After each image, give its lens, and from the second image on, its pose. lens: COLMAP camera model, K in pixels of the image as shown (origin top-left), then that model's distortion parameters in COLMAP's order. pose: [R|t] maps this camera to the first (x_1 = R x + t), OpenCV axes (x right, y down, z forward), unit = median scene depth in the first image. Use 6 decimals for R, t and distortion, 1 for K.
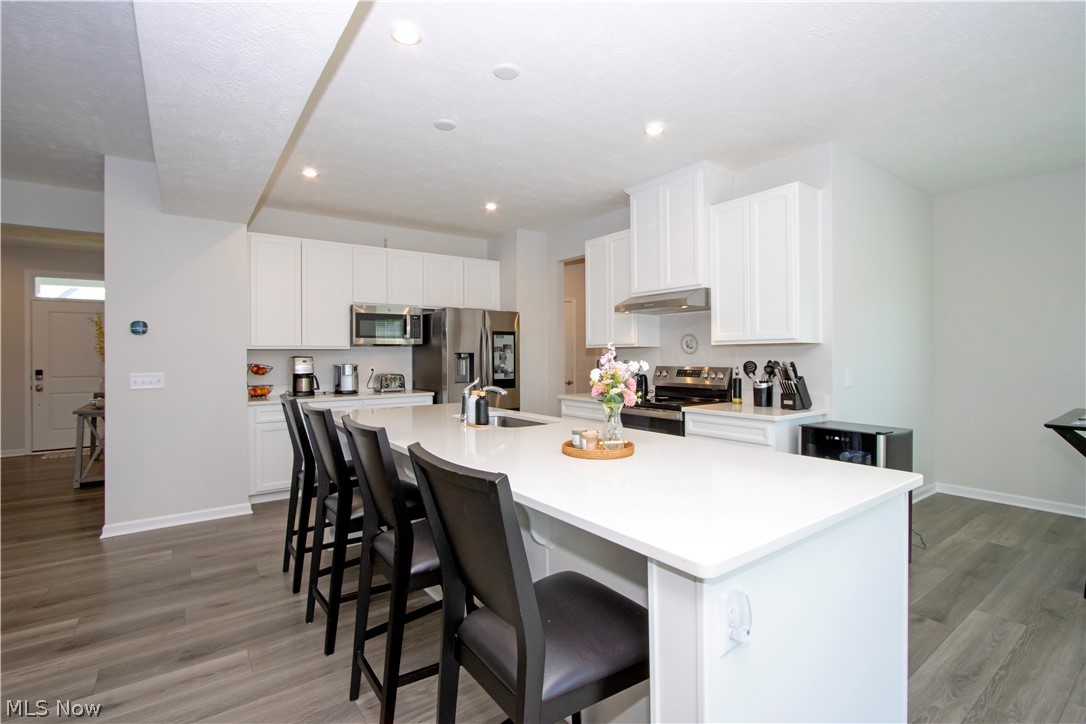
lens RADIAL K [[498.6, 0, 538.1], [0, 498.6, 356.3], [0, 0, 1]] dist [-0.008176, 0.000887]
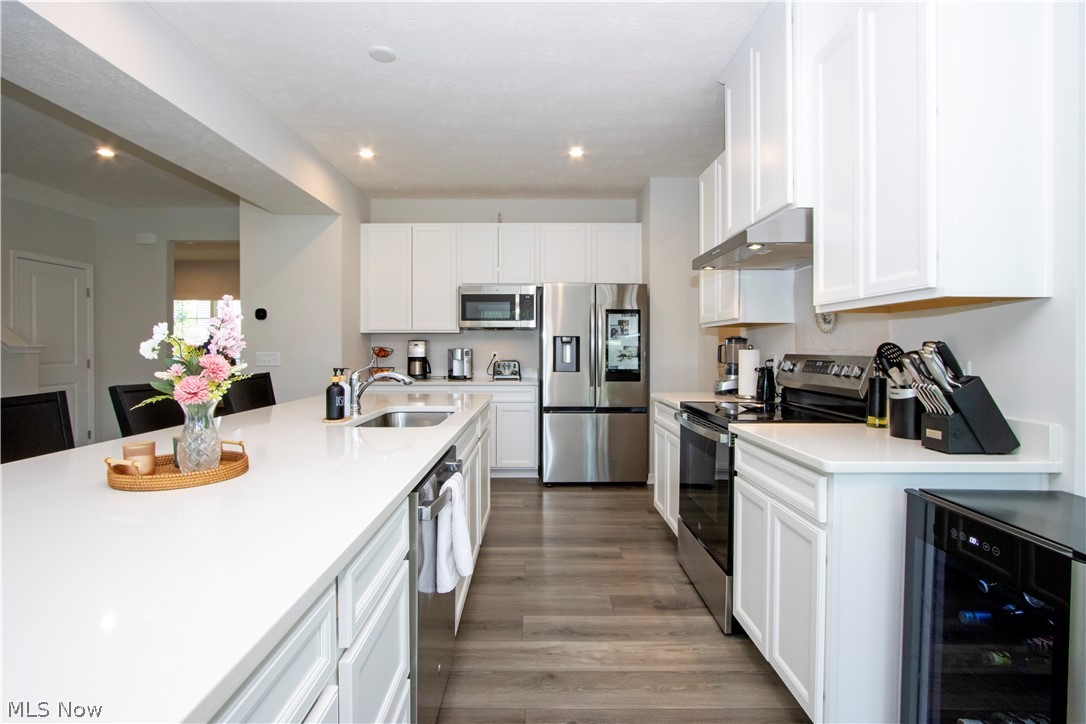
lens RADIAL K [[508.9, 0, 534.9], [0, 508.9, 354.1], [0, 0, 1]] dist [-0.011654, 0.000180]
pose [[0.812337, 0.014356, -0.583011, 0.334009], [-0.007674, 0.999874, 0.013928, 0.012770], [0.583137, -0.006840, 0.812345, 0.302167]]
